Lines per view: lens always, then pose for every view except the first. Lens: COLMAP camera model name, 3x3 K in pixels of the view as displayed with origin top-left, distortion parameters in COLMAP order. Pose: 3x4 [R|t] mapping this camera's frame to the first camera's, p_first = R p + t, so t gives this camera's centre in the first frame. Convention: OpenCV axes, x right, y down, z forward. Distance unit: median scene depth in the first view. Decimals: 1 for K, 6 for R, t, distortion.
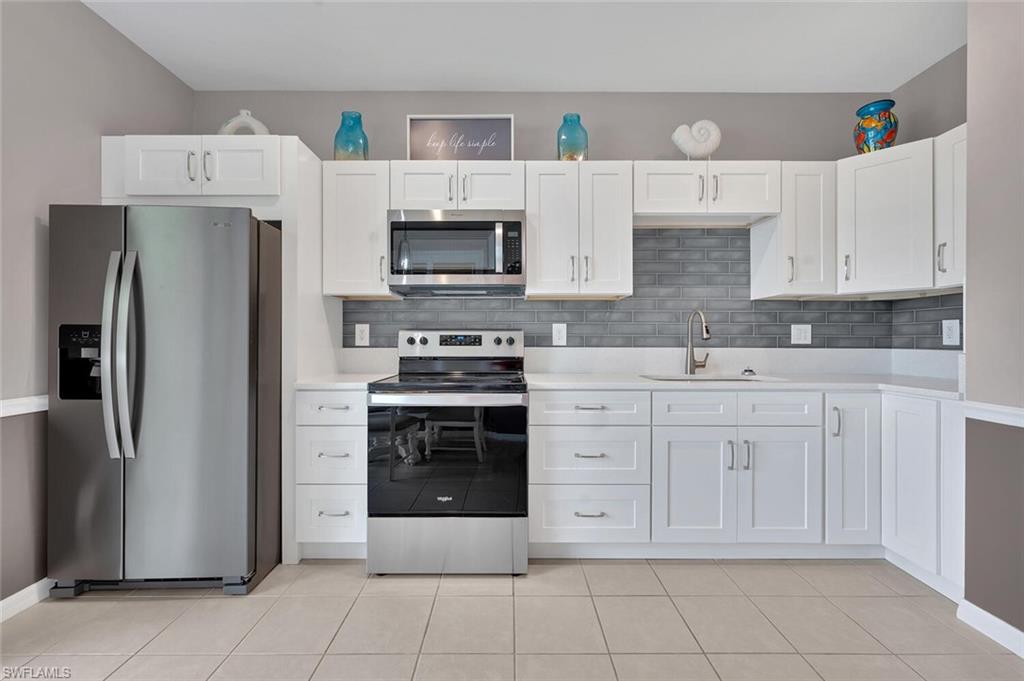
lens RADIAL K [[407.3, 0, 508.0], [0, 407.3, 340.7], [0, 0, 1]] dist [-0.000481, -0.000543]
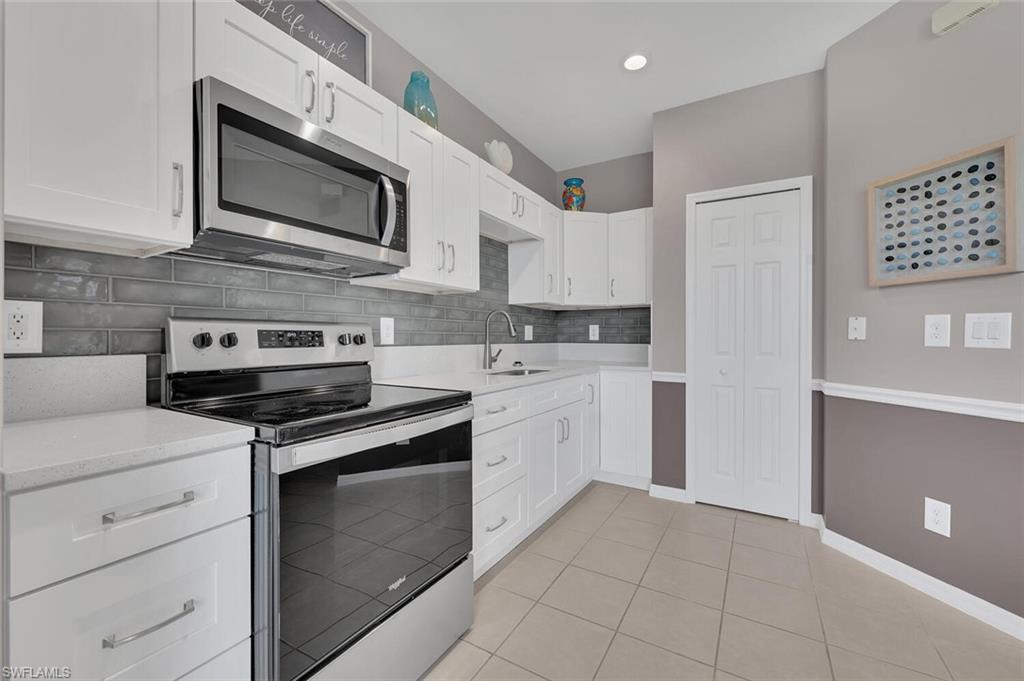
lens RADIAL K [[407.3, 0, 507.3], [0, 407.3, 336.2], [0, 0, 1]] dist [-0.000481, -0.000543]
pose [[0.536854, 0.000629, 0.843675, -0.465235], [0.002866, 0.999993, -0.002570, -0.002222], [-0.843671, 0.003797, 0.536848, 0.385784]]
